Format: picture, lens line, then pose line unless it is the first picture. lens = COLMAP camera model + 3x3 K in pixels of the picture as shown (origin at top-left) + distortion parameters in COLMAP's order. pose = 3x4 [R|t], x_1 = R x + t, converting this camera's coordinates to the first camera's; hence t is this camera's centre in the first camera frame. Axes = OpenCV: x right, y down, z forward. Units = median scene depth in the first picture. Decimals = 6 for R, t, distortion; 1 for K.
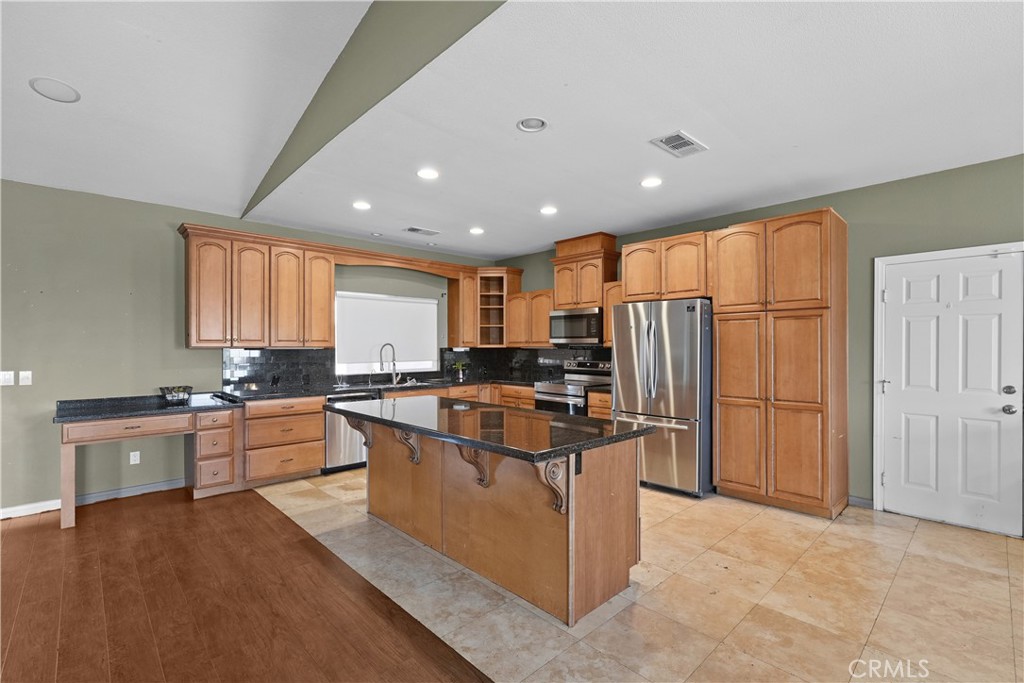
lens RADIAL K [[465.2, 0, 533.9], [0, 465.2, 346.6], [0, 0, 1]] dist [-0.013217, 0.007214]
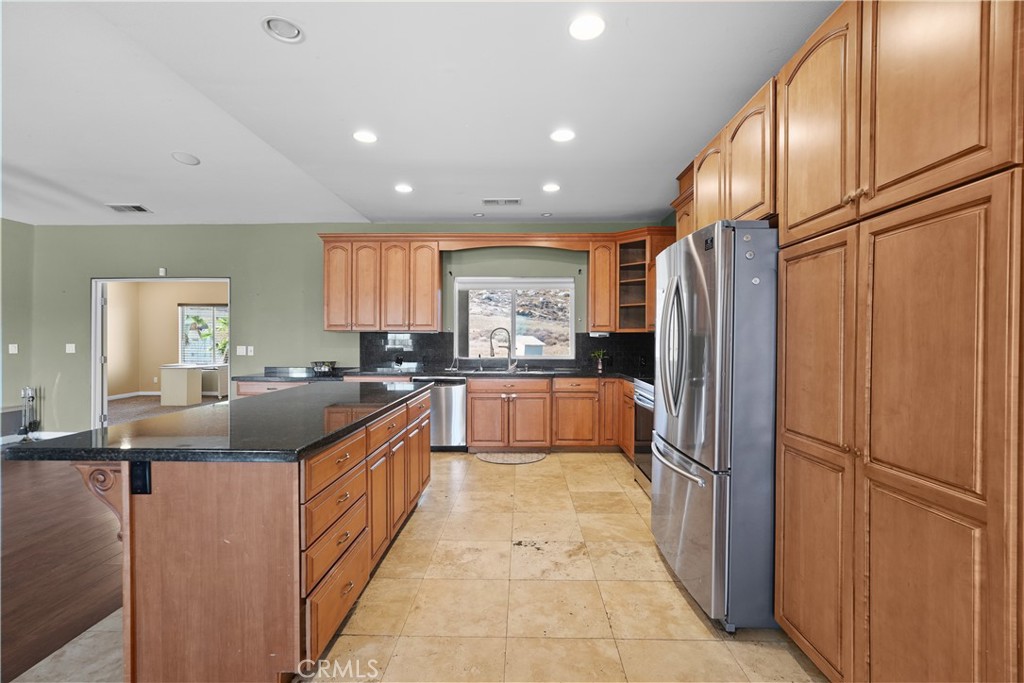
lens RADIAL K [[465.2, 0, 509.0], [0, 465.2, 340.3], [0, 0, 1]] dist [-0.013217, 0.007214]
pose [[0.691550, 0.006503, -0.722300, 0.498465], [-0.002980, 0.999977, 0.006151, 0.017110], [0.722323, -0.002101, 0.691553, 0.459304]]
